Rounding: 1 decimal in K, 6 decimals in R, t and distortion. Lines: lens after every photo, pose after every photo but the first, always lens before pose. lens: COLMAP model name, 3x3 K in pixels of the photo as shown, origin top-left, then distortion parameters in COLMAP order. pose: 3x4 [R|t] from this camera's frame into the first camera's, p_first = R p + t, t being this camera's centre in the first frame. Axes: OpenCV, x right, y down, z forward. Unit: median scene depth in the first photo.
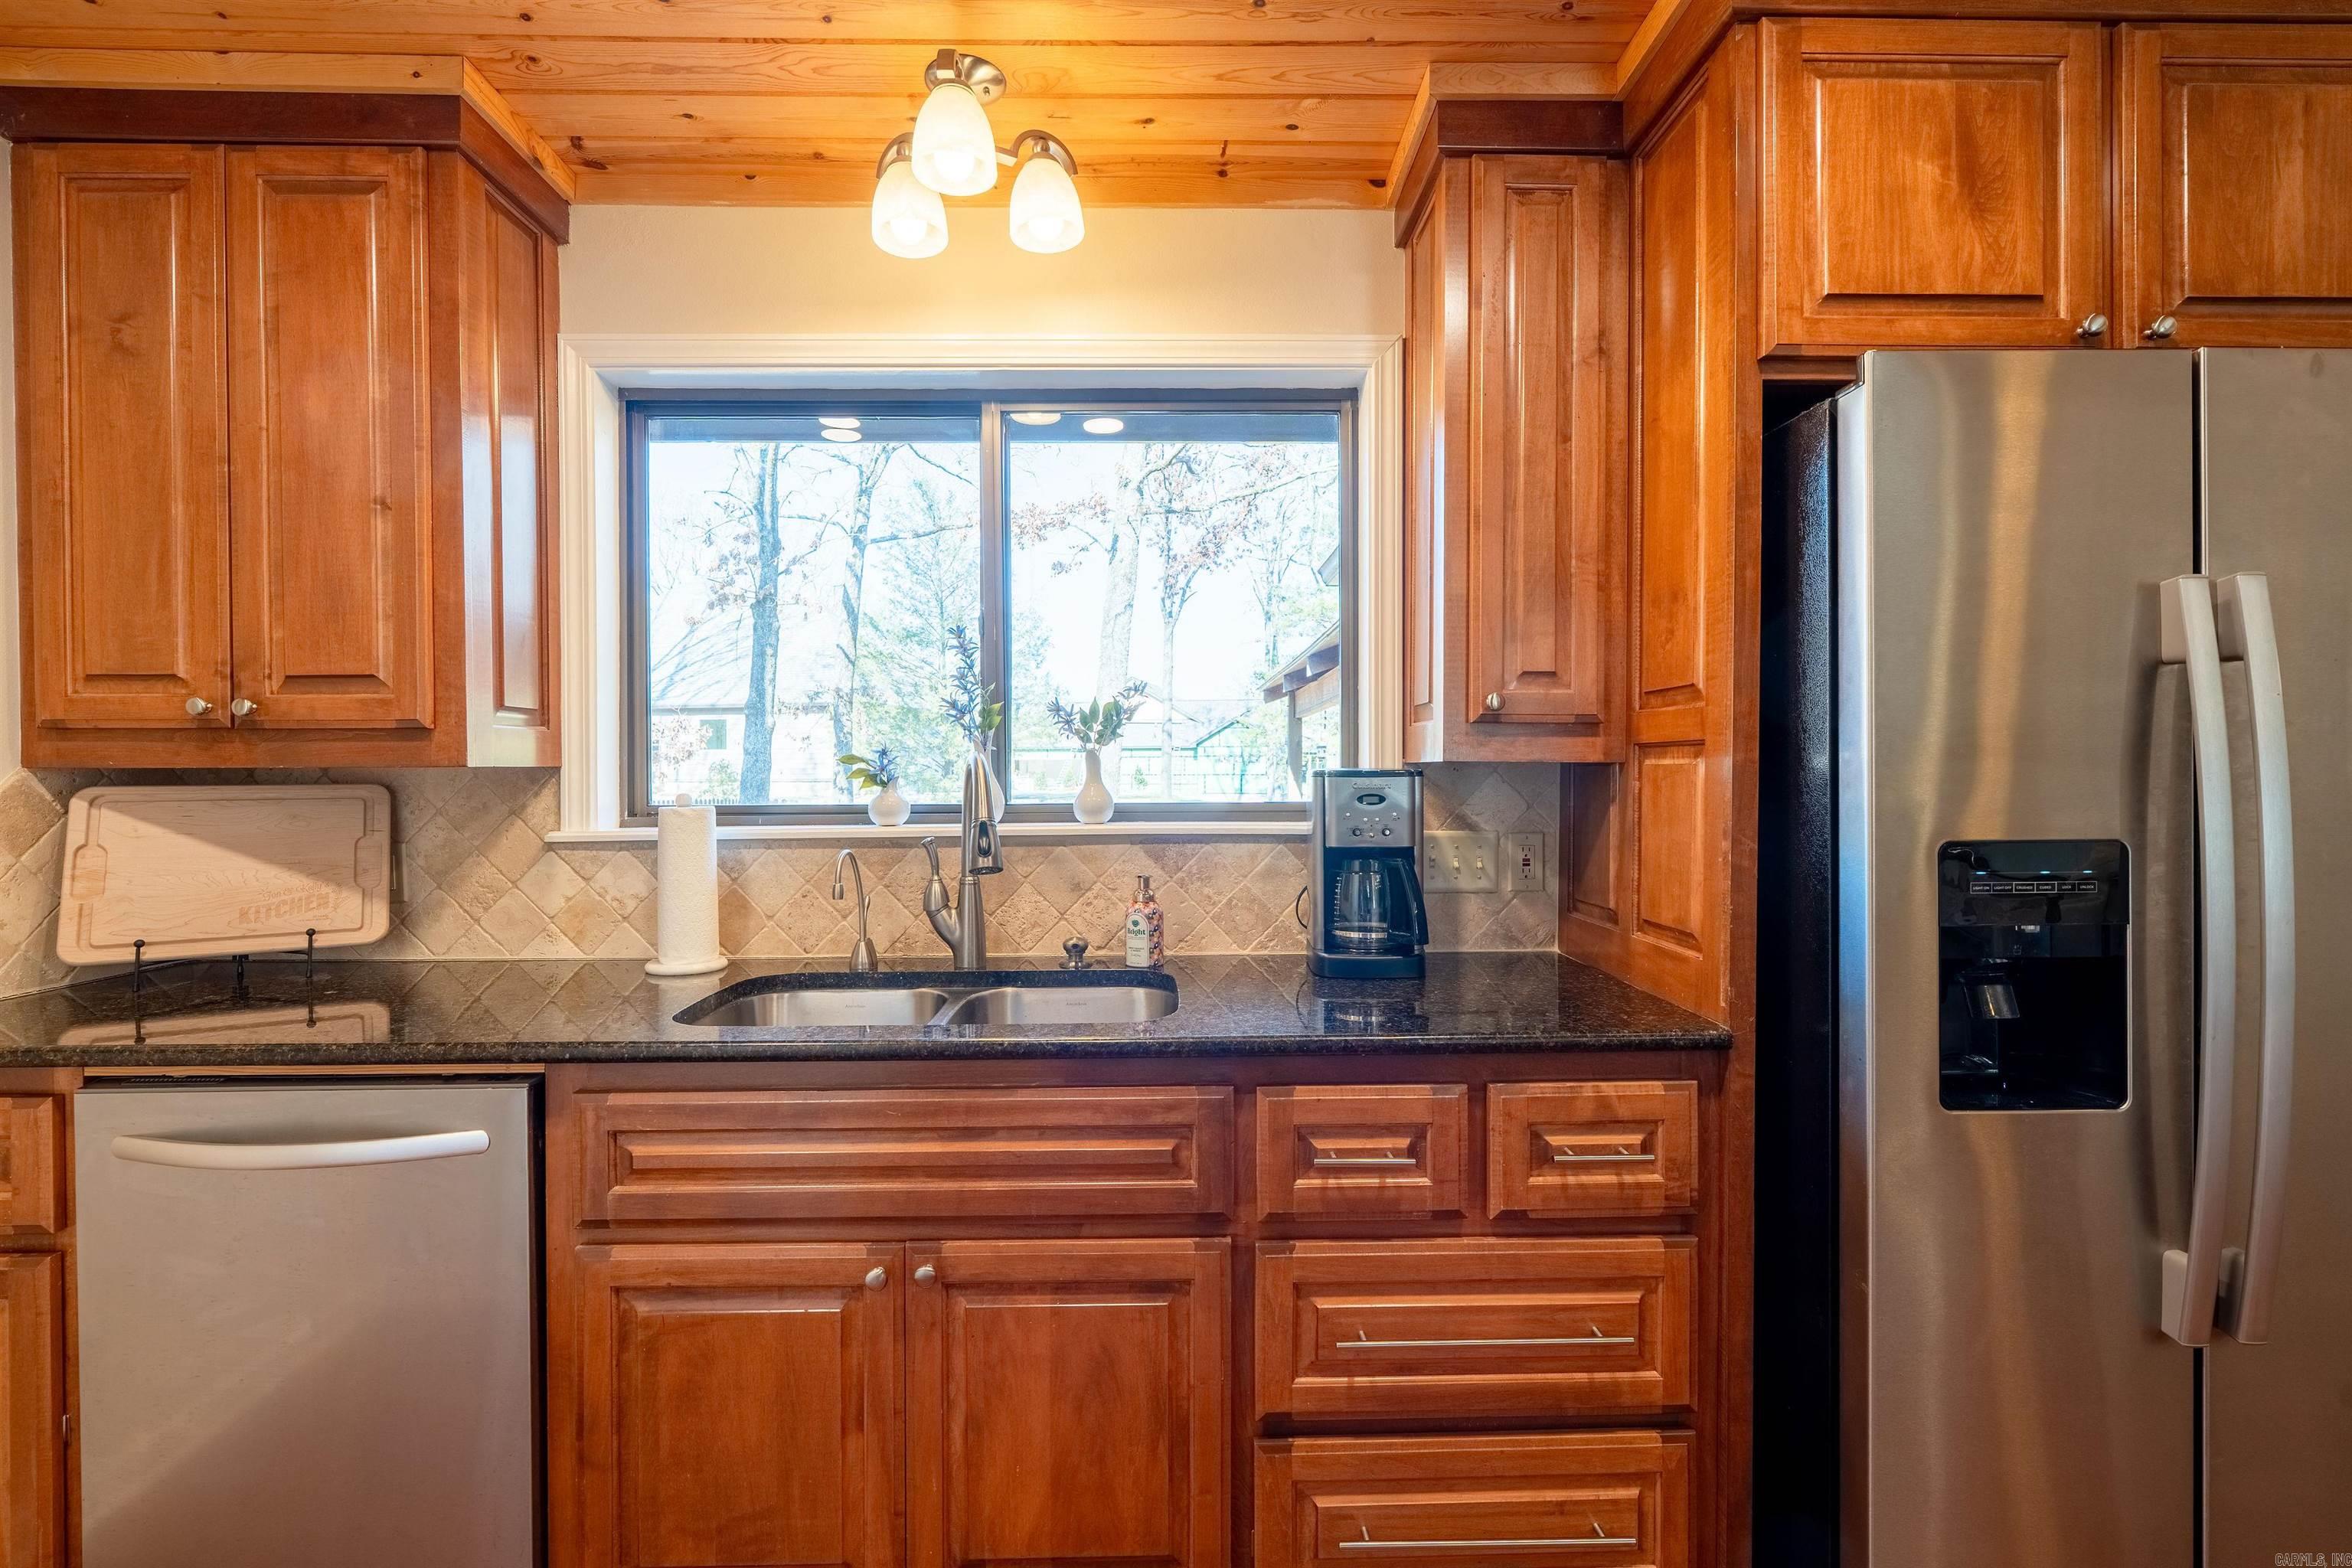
lens RADIAL K [[1052.2, 0, 1163.4], [0, 1052.2, 783.8], [0, 0, 1]] dist [-0.006364, 0.002531]
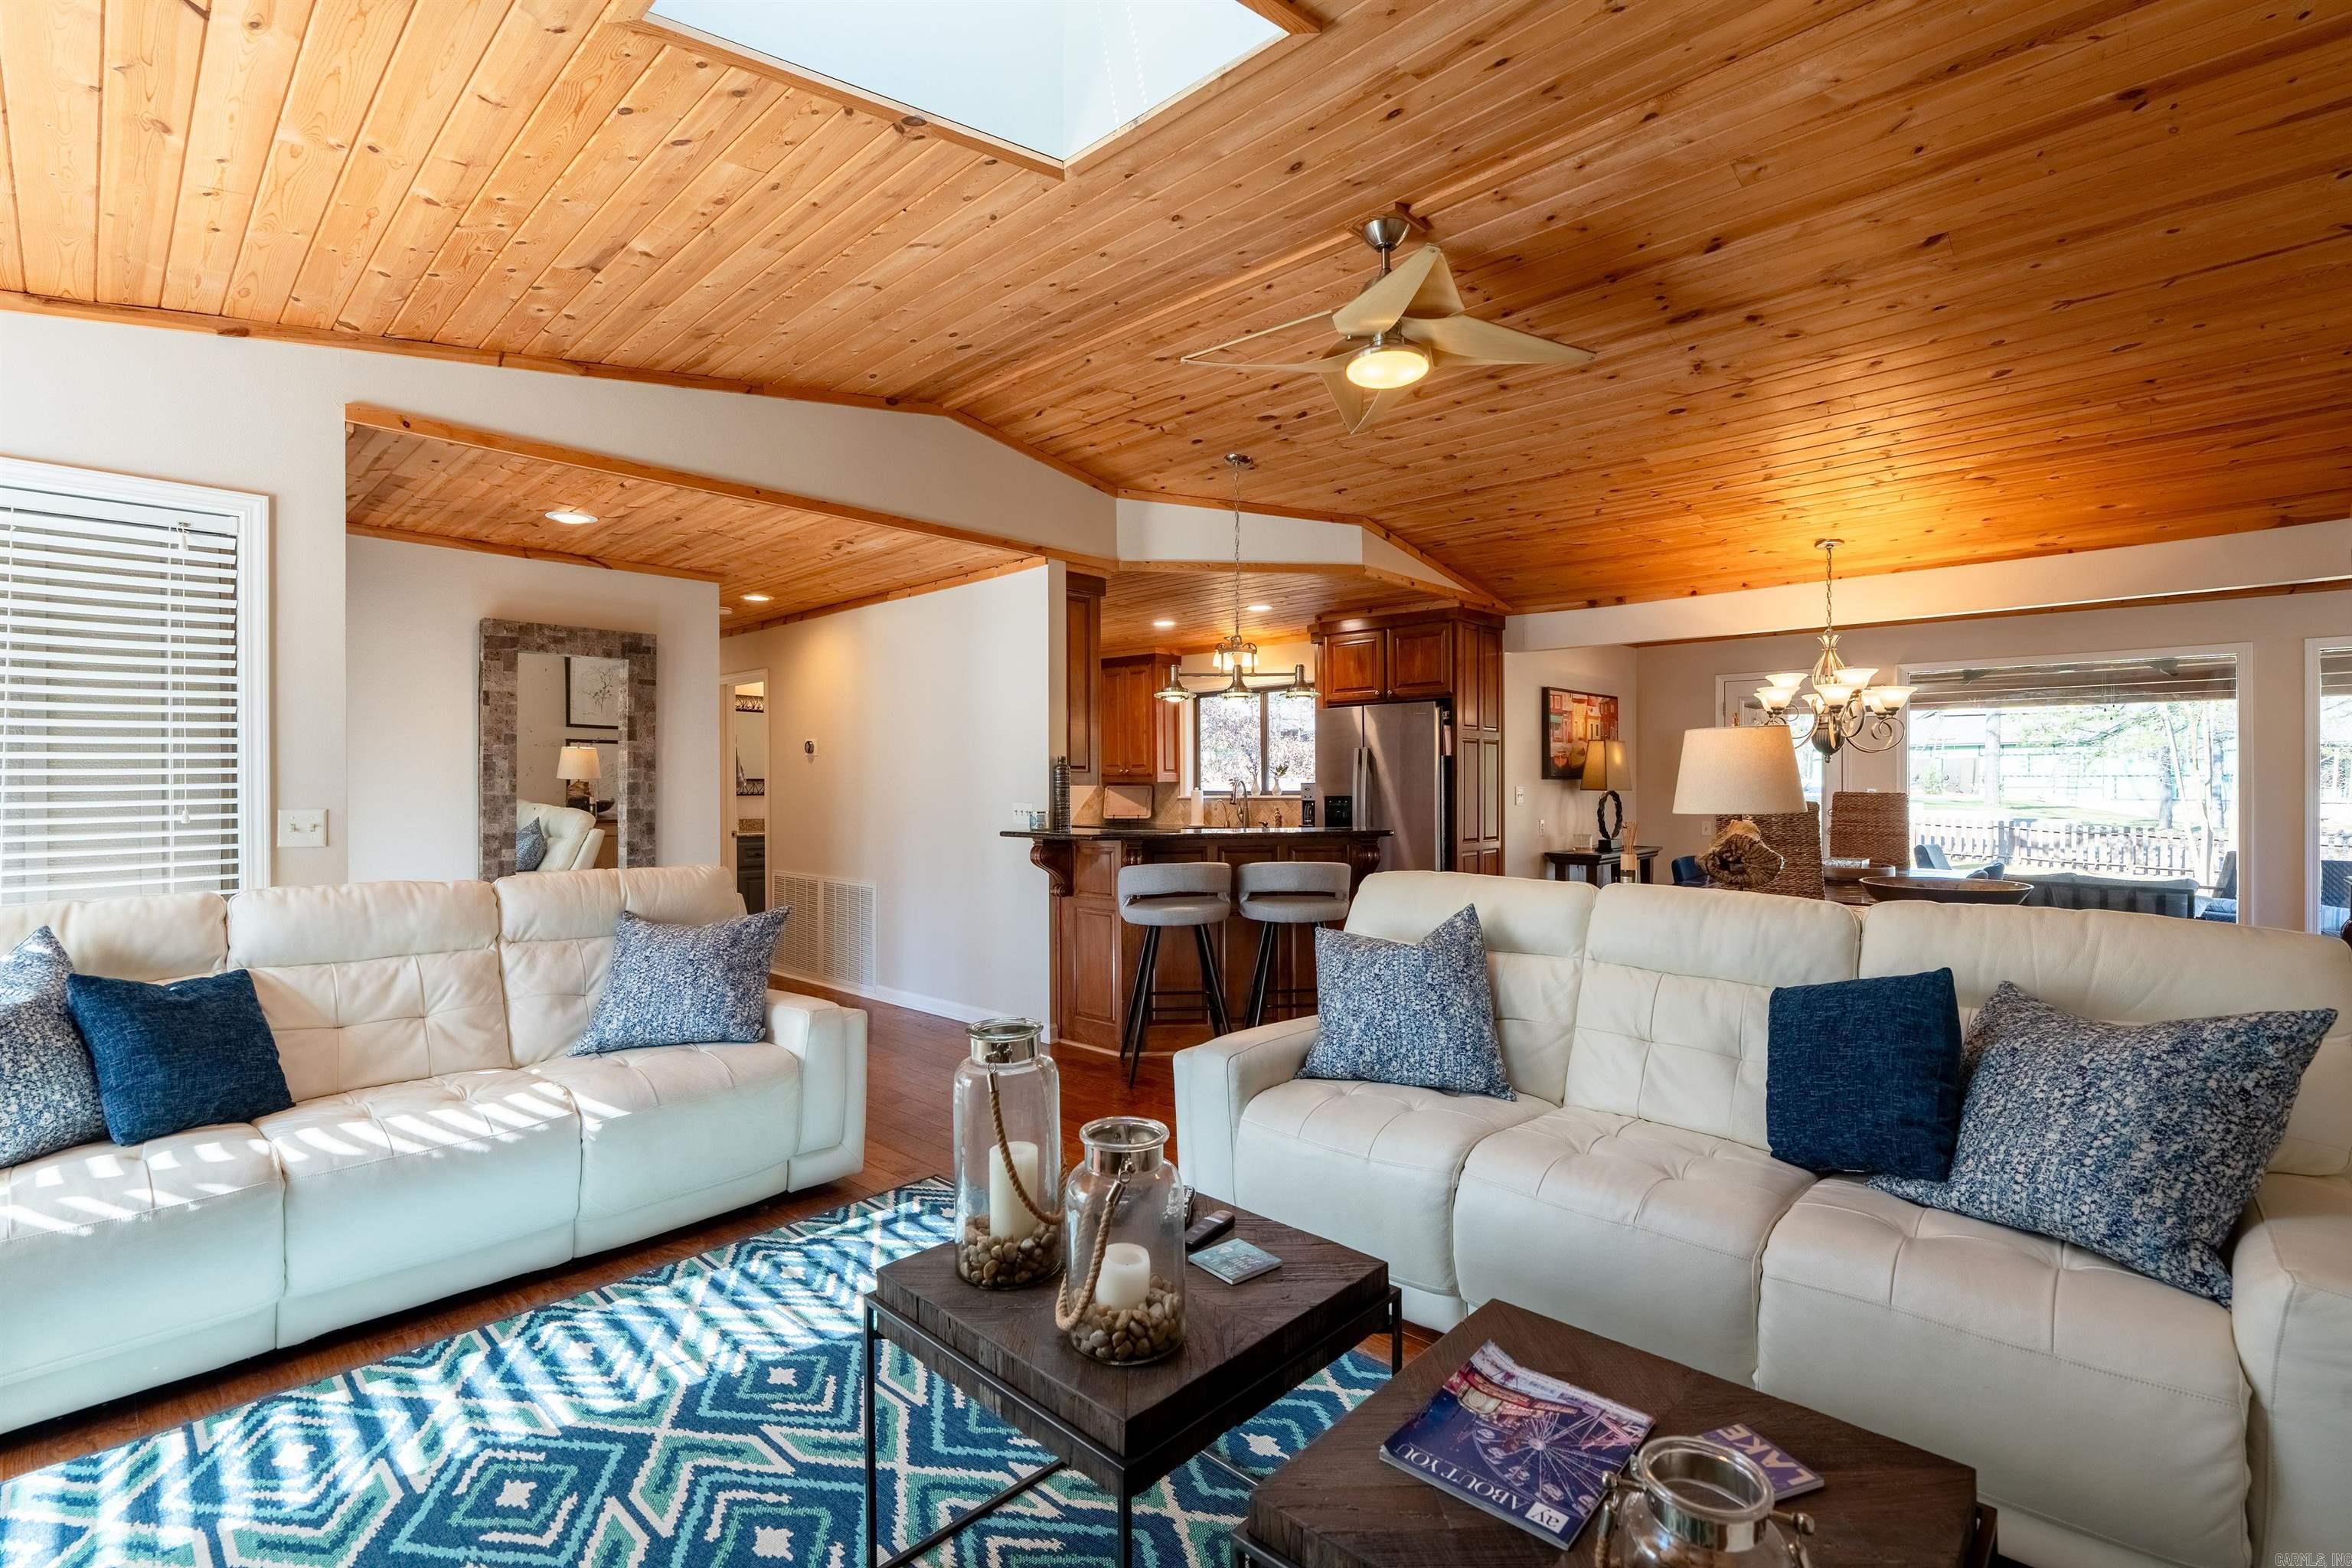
lens RADIAL K [[1052.2, 0, 1172.3], [0, 1052.2, 785.0], [0, 0, 1]] dist [-0.006364, 0.002531]
pose [[0.714614, 0.000740, -0.699519, 2.787895], [-0.002352, 0.999996, -0.001344, 0.004371], [0.699515, 0.002606, 0.714613, -2.447113]]
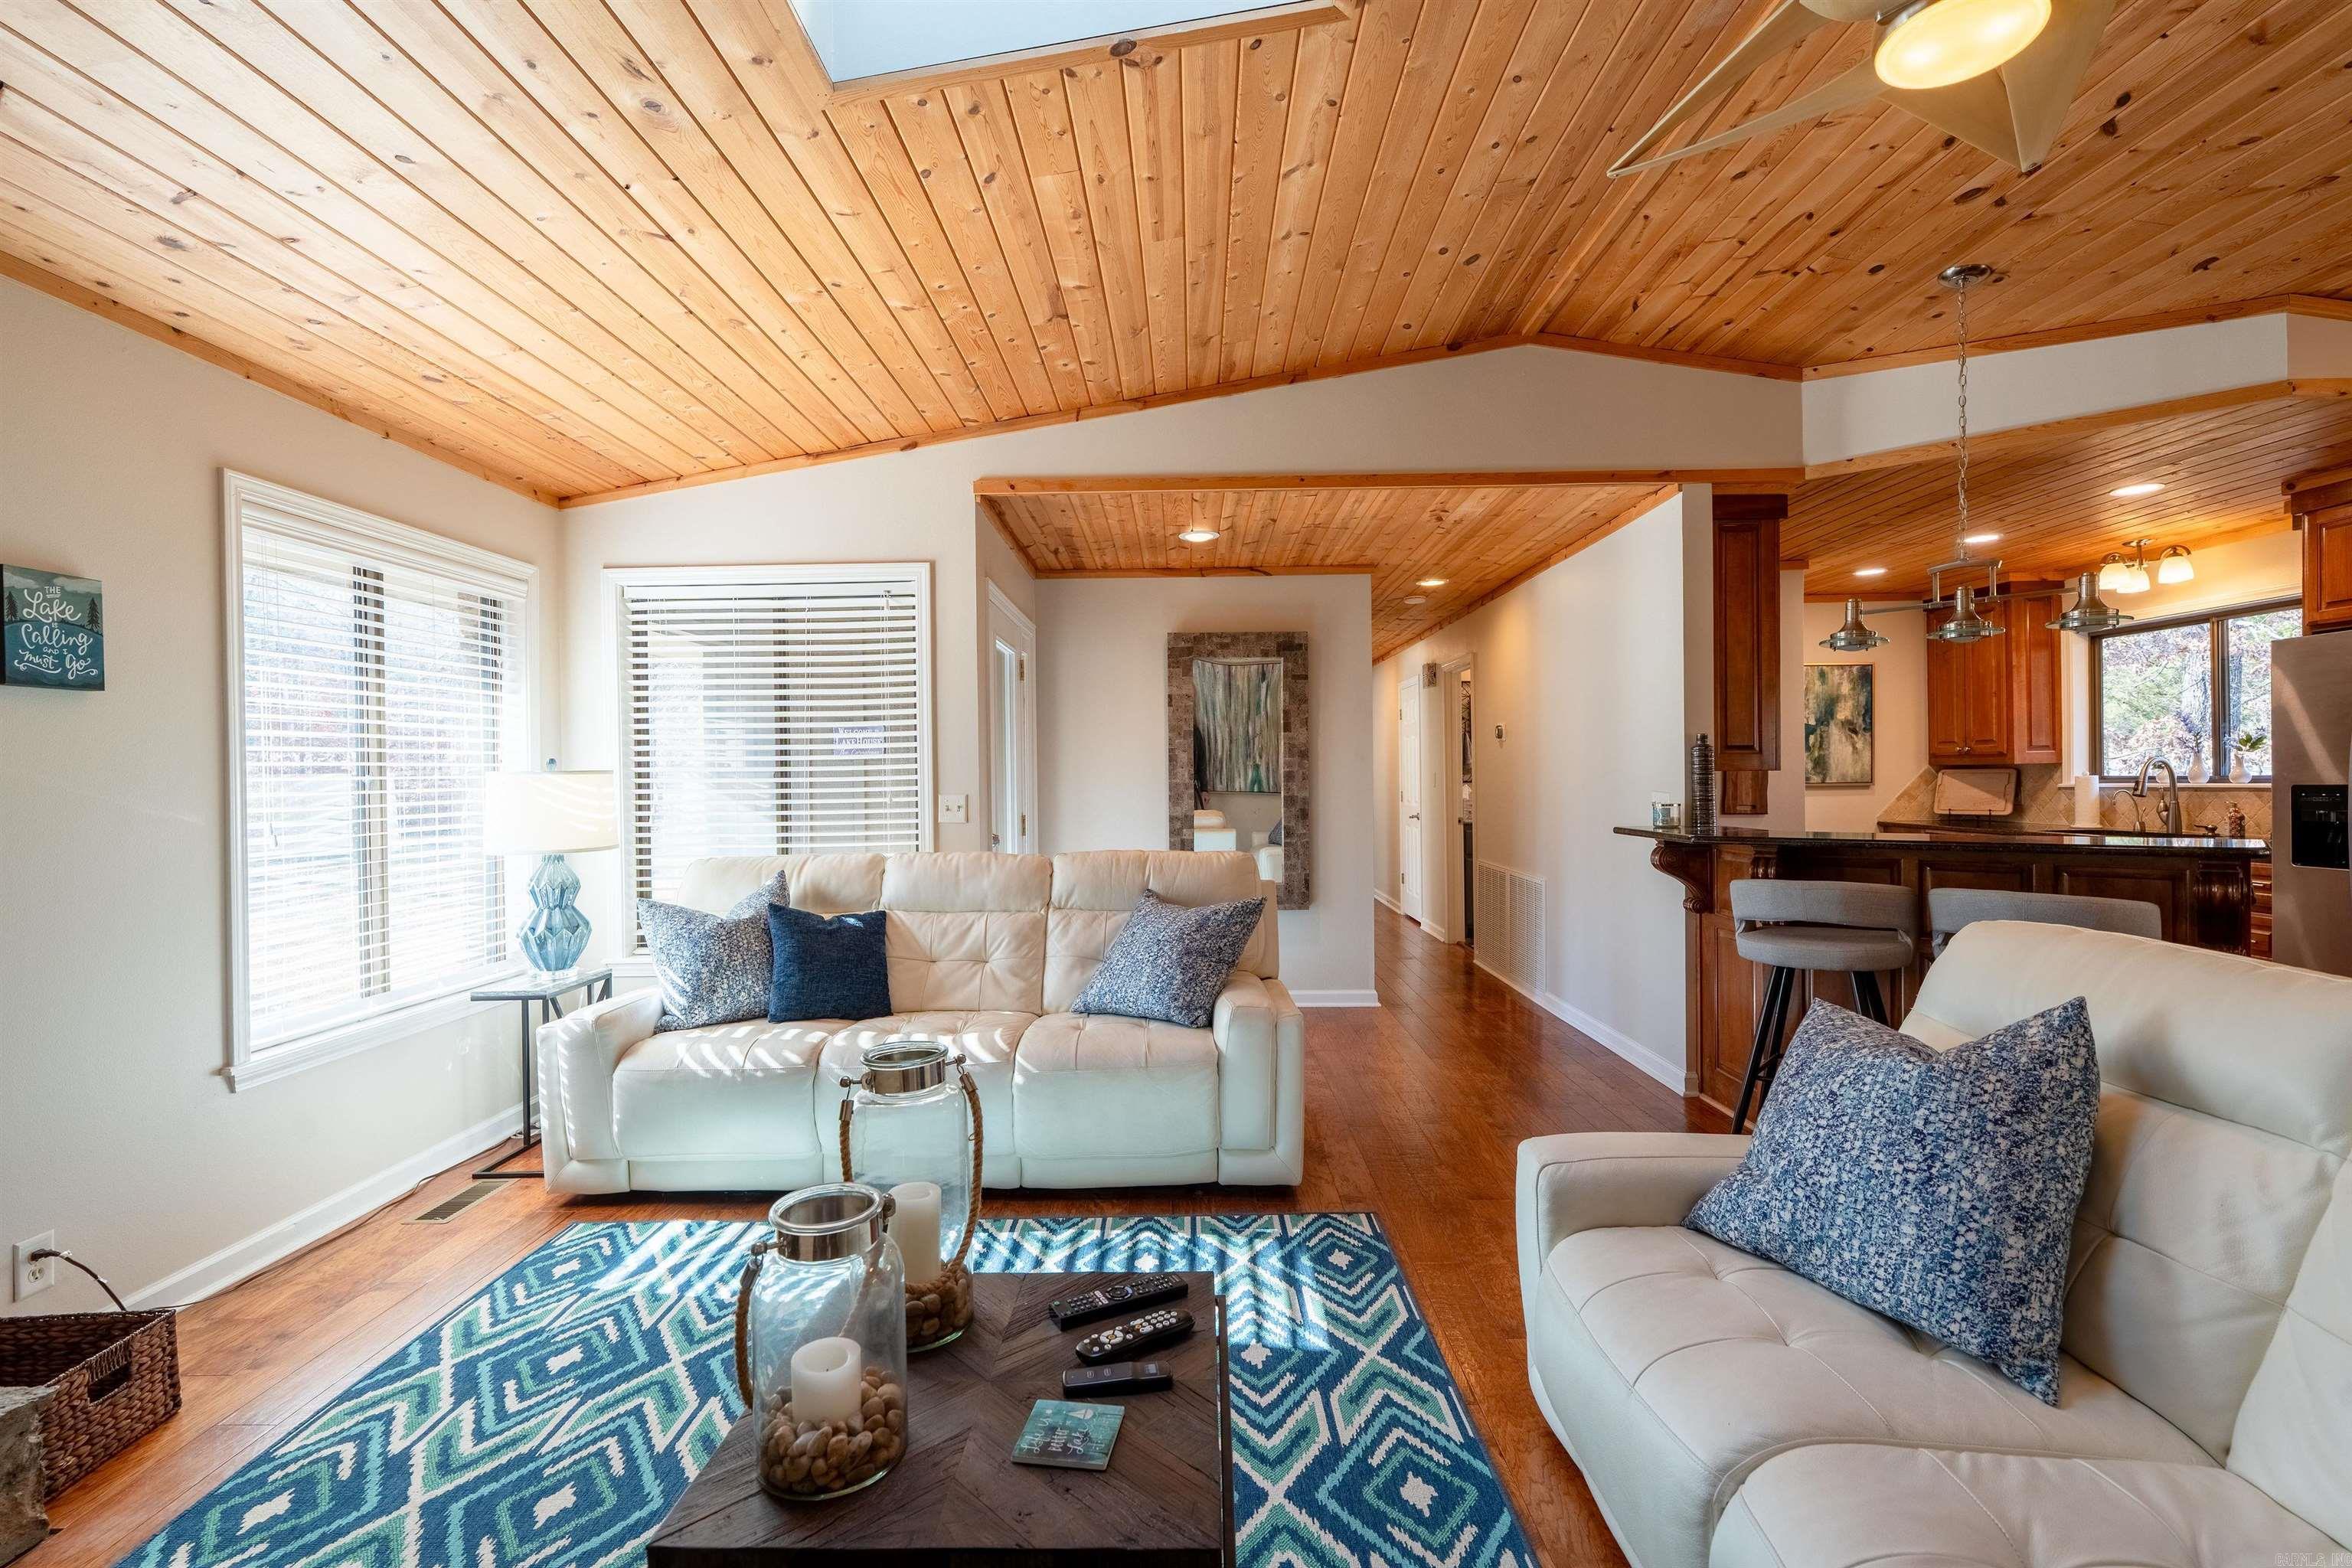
lens RADIAL K [[1052.2, 0, 1174.8], [0, 1052.2, 787.0], [0, 0, 1]] dist [-0.006364, 0.002531]
pose [[-0.029183, 0.013859, -0.999478, 2.841549], [0.004991, 0.999893, 0.013719, 0.000127], [0.999562, -0.004588, -0.029249, -1.670736]]
